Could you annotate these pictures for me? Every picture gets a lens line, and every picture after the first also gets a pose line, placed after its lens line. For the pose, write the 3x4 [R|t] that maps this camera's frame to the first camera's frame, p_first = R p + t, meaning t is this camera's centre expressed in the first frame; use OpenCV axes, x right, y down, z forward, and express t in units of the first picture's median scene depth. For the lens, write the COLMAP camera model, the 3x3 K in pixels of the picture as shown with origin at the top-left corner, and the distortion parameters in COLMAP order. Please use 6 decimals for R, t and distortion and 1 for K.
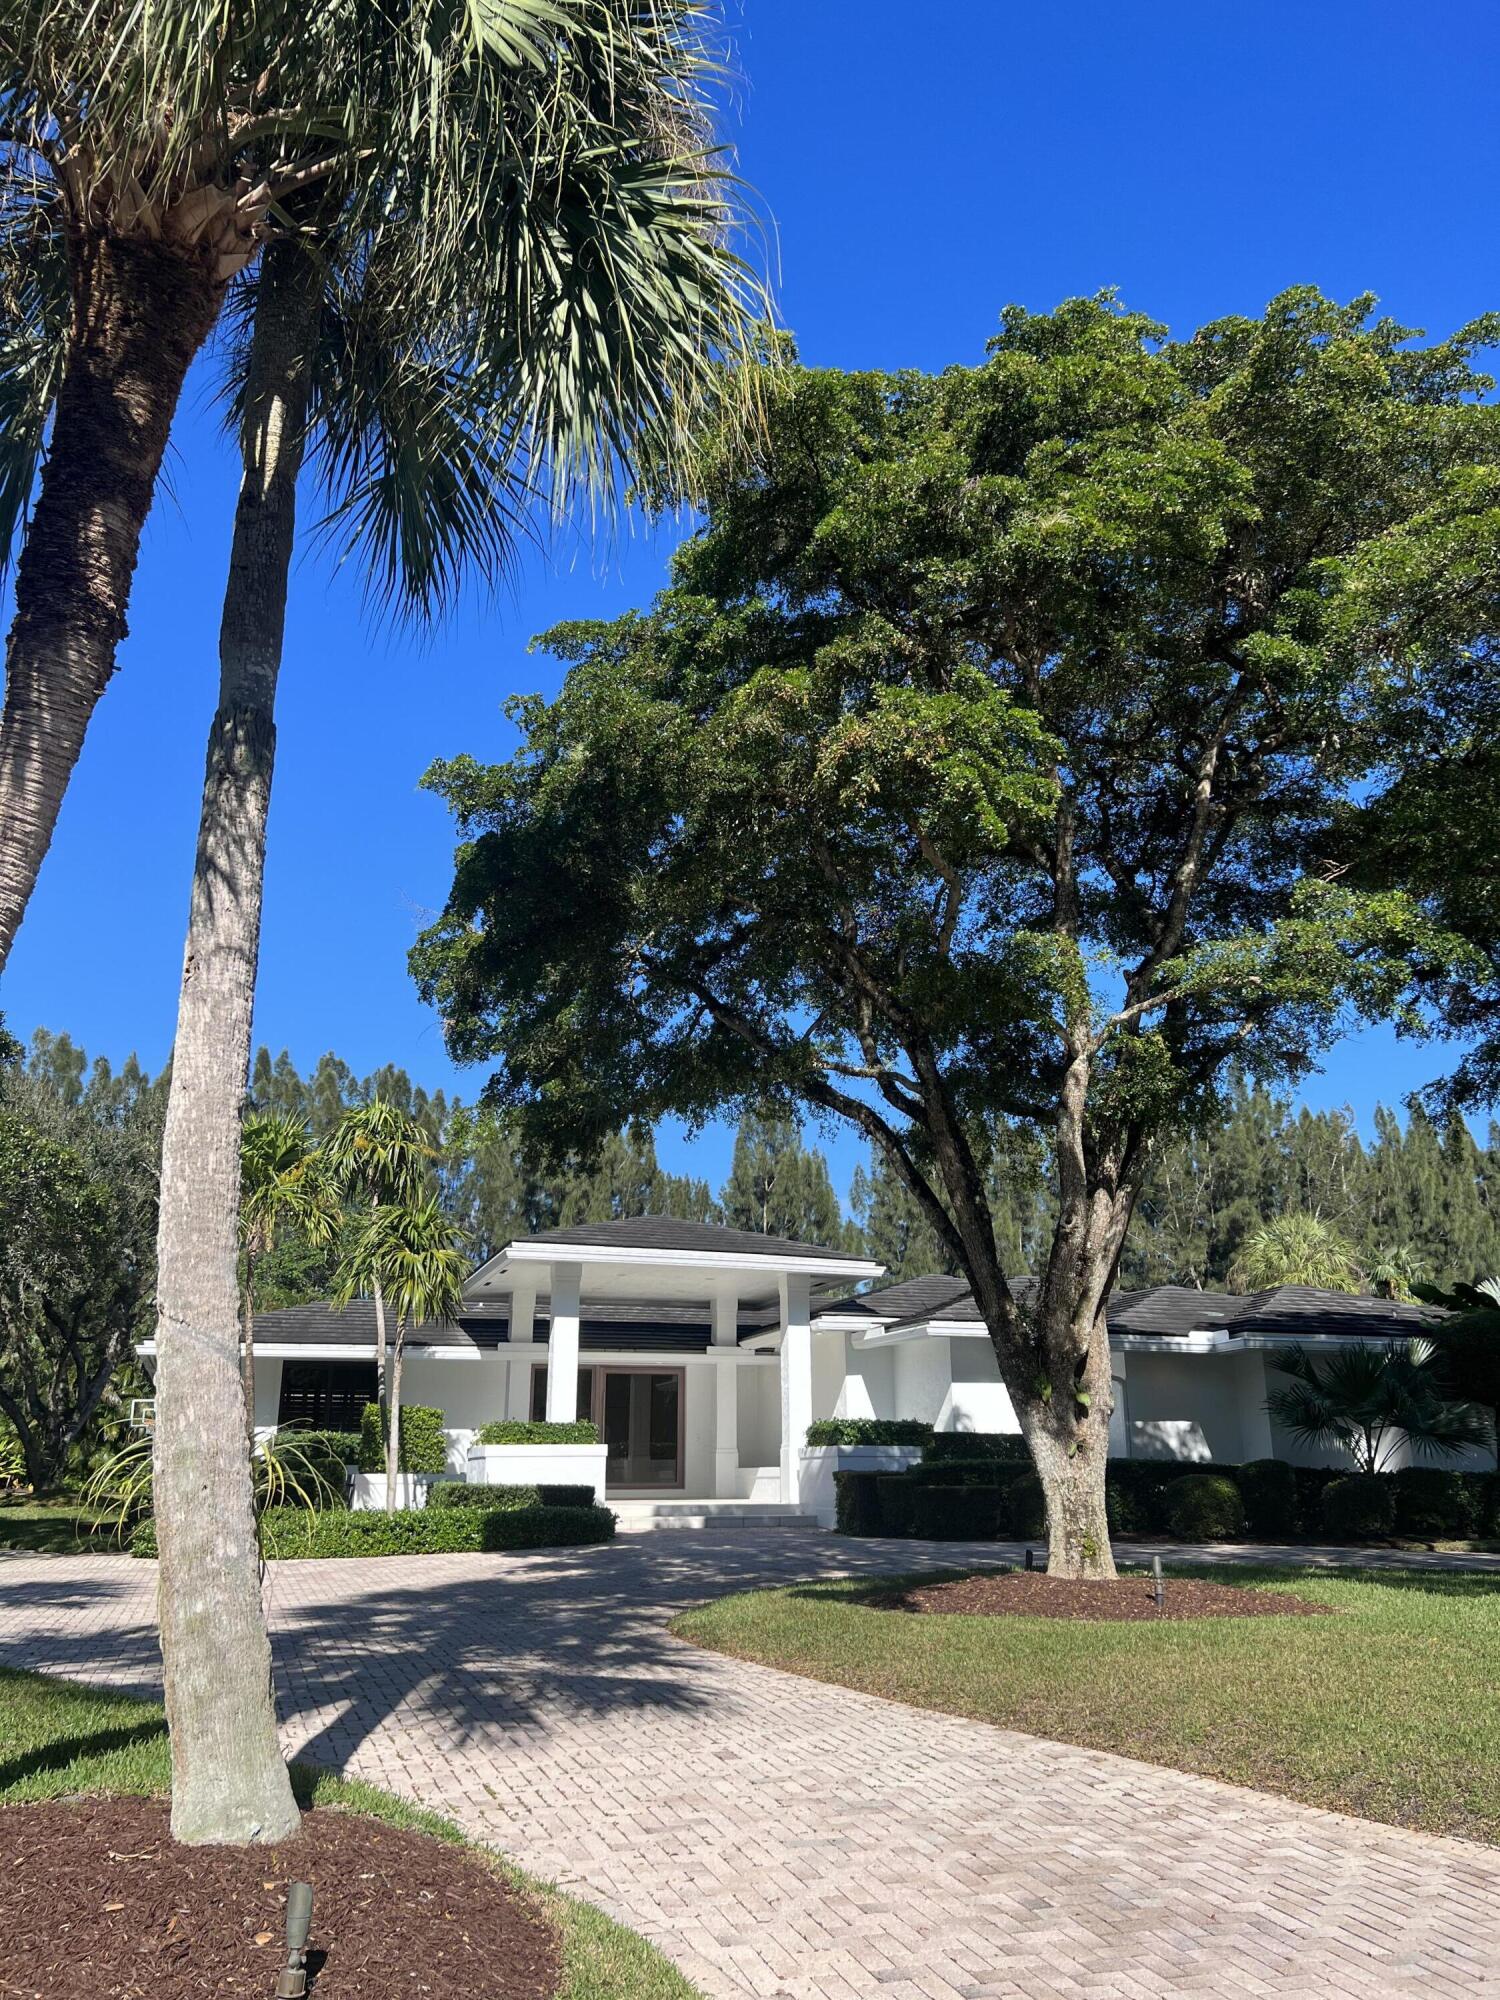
lens RADIAL K [[1342.2, 0, 750.0], [0, 1342.2, 1000.0], [0, 0, 1]] dist [0.002253, -0.001969]
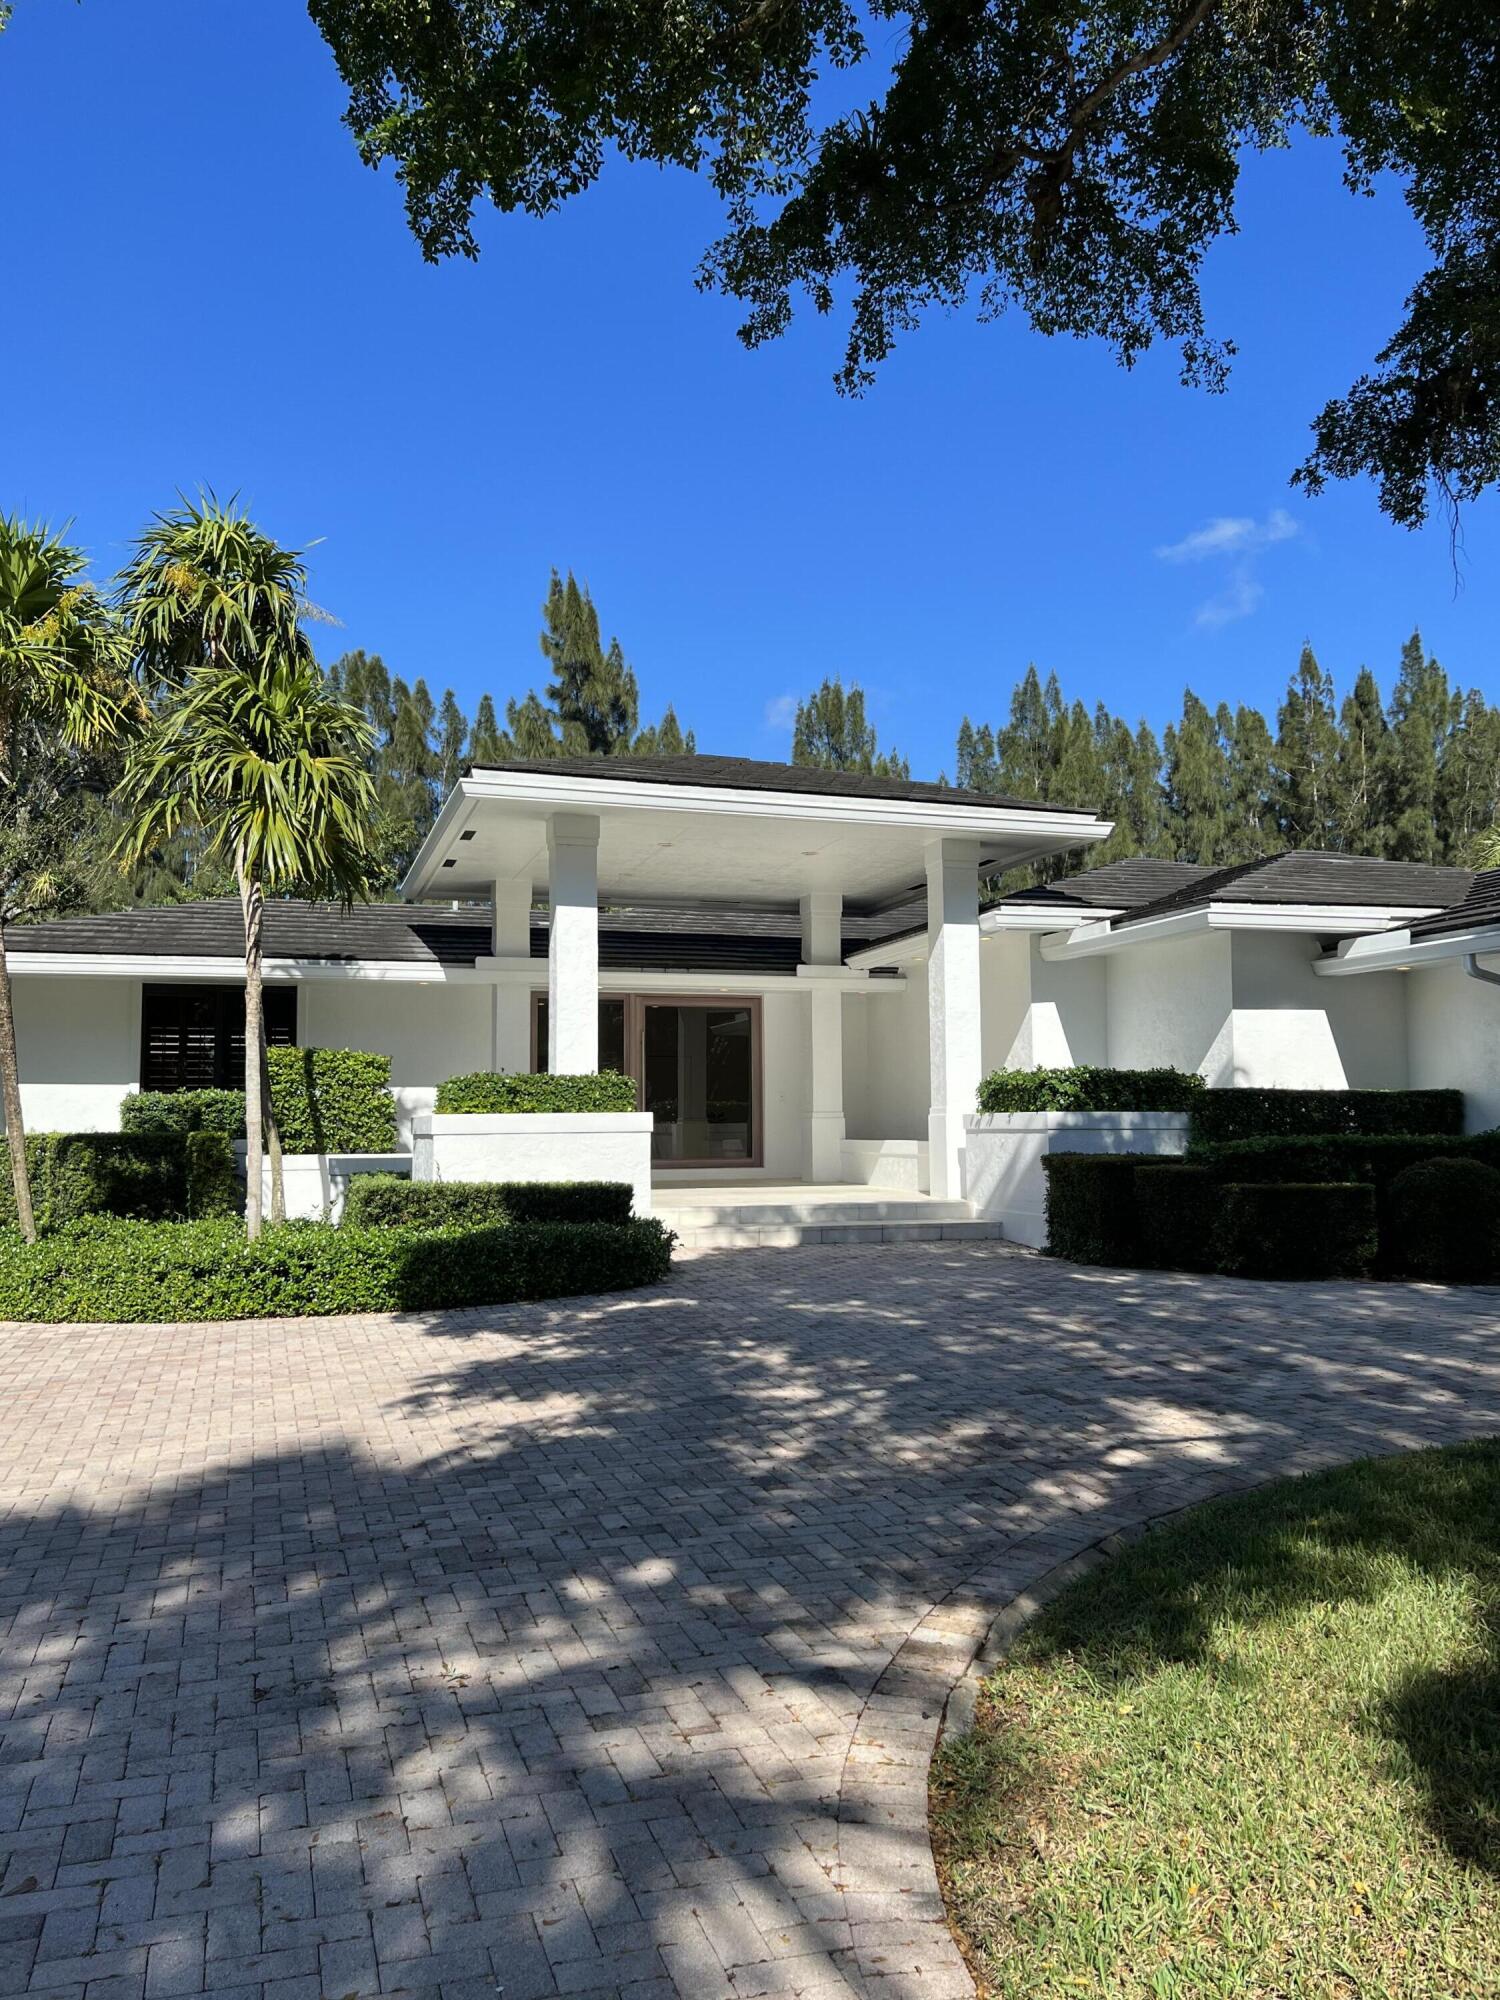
lens RADIAL K [[1574.3, 0, 750.0], [0, 1574.3, 1000.0], [0, 0, 1]] dist [-0.162762, -0.001944]
pose [[0.999409, -0.005436, -0.033929, -0.035605], [0.013828, 0.967549, 0.252304, 0.100262], [0.031457, -0.252625, 0.967053, 0.315193]]
